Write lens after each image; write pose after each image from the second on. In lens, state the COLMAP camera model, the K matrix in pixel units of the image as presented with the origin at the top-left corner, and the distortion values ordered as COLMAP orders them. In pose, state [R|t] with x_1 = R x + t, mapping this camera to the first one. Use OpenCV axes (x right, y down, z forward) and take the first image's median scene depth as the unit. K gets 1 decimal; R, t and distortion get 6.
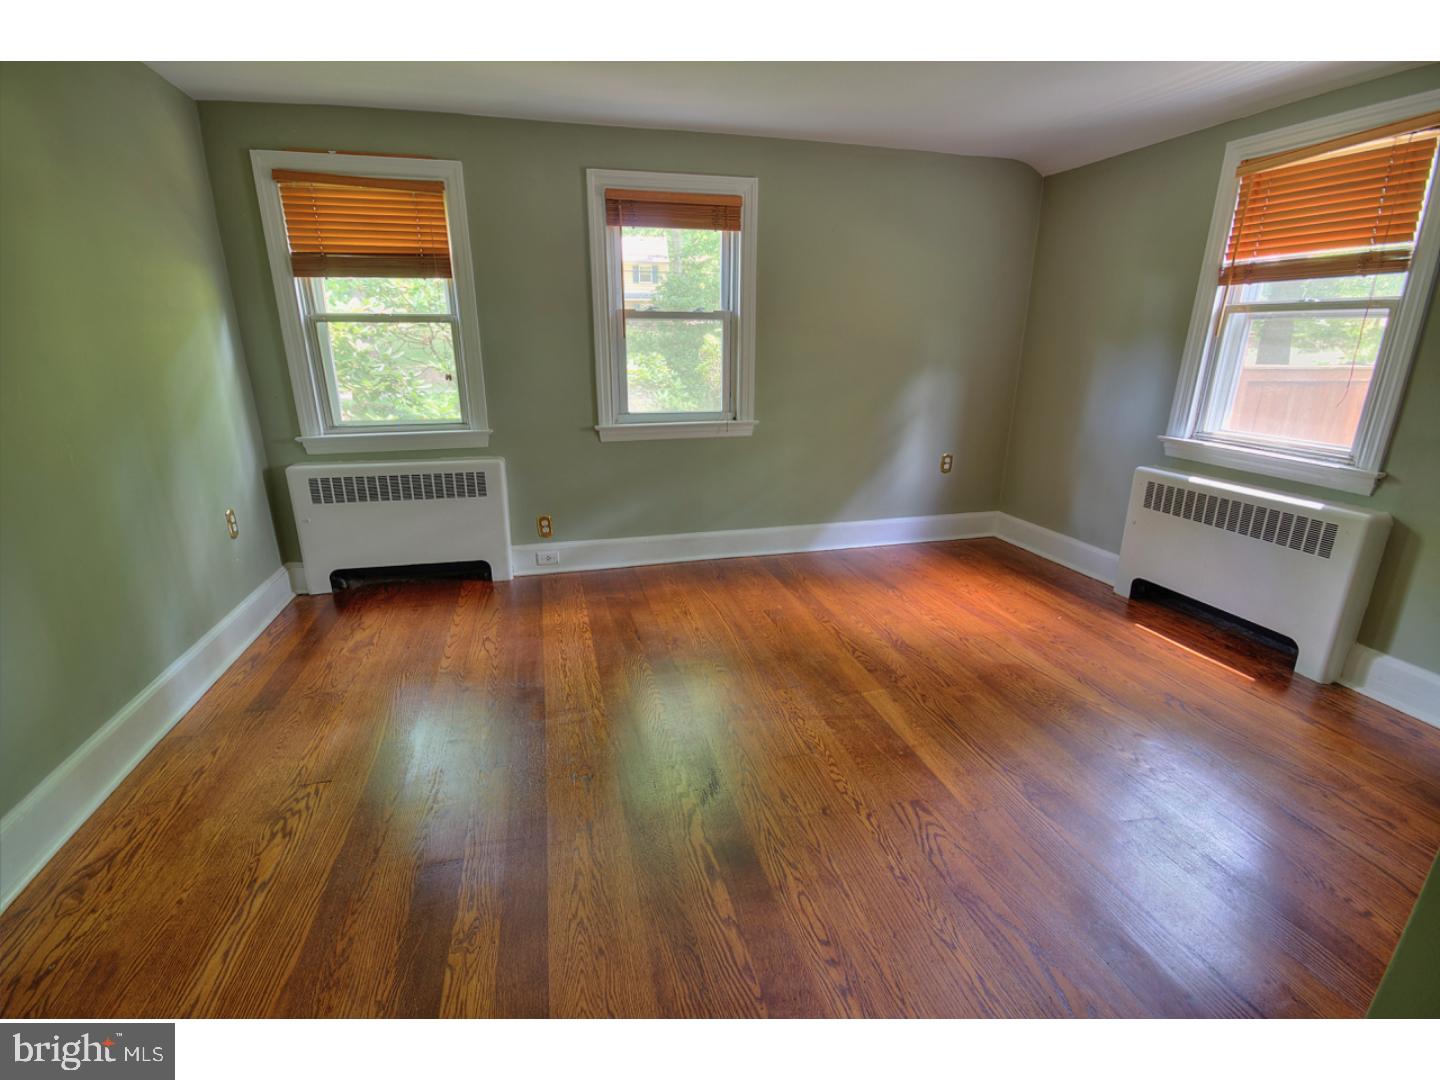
lens RADIAL K [[660.1, 0, 717.2], [0, 660.1, 537.9], [0, 0, 1]] dist [0.003714, 0.000016]
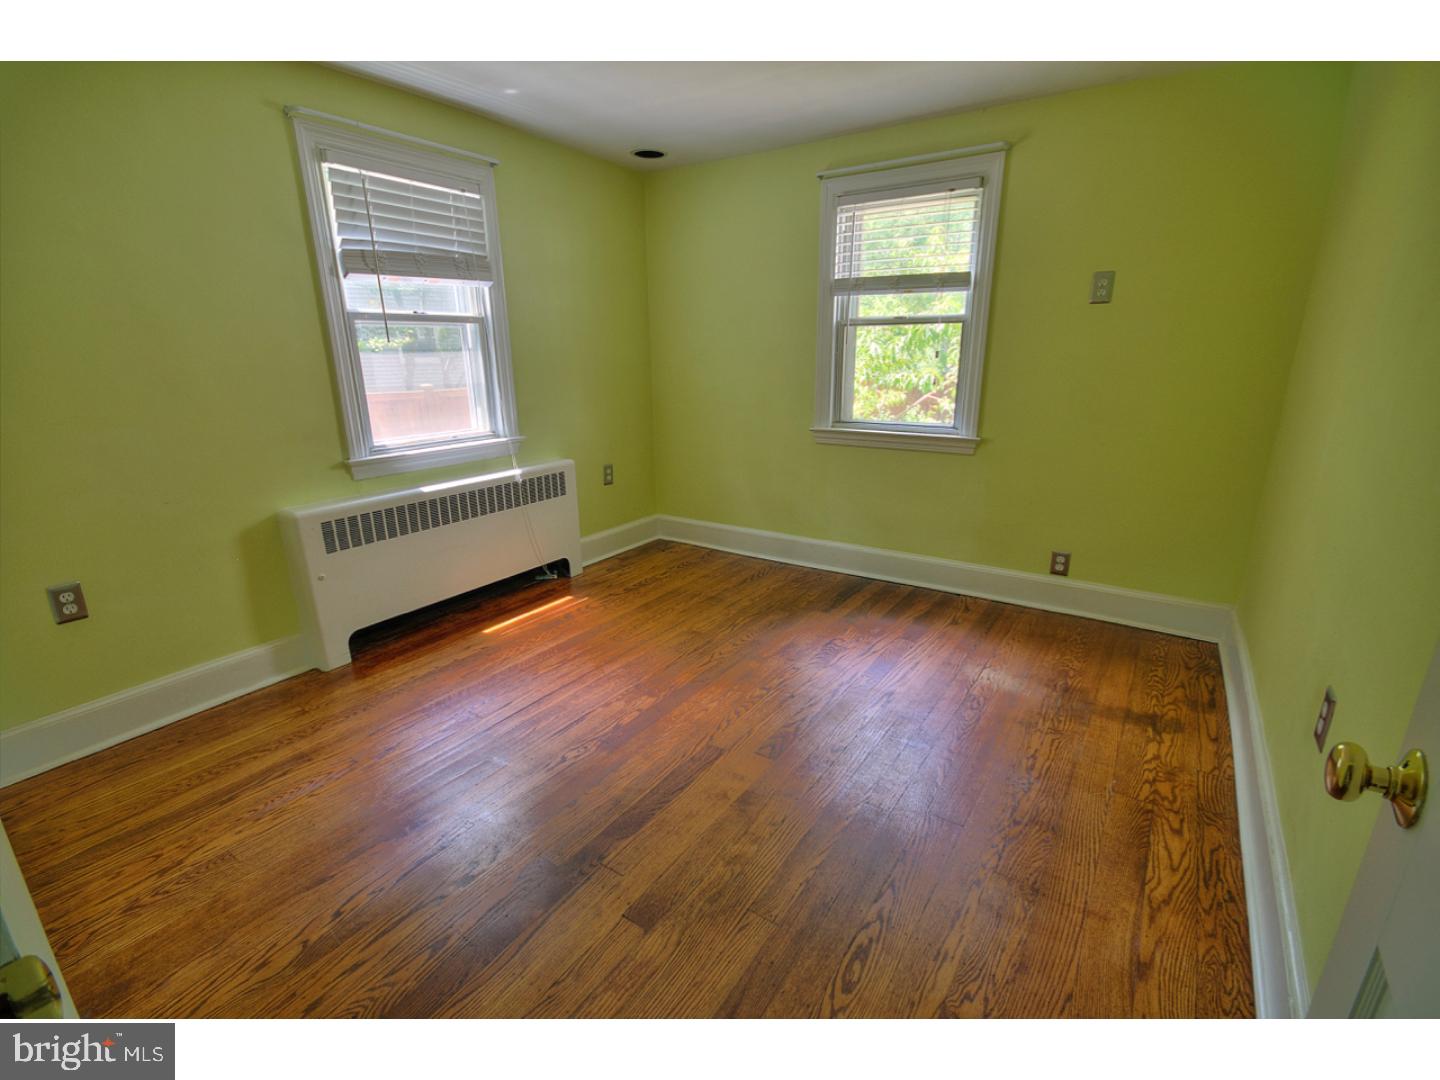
lens RADIAL K [[660.1, 0, 719.4], [0, 660.1, 543.6], [0, 0, 1]] dist [0.003714, 0.000016]
pose [[-0.658255, -0.203915, 0.724651, -0.269367], [0.230762, 0.861614, 0.452074, -0.343651], [-0.716554, 0.464802, -0.520106, 1.188398]]
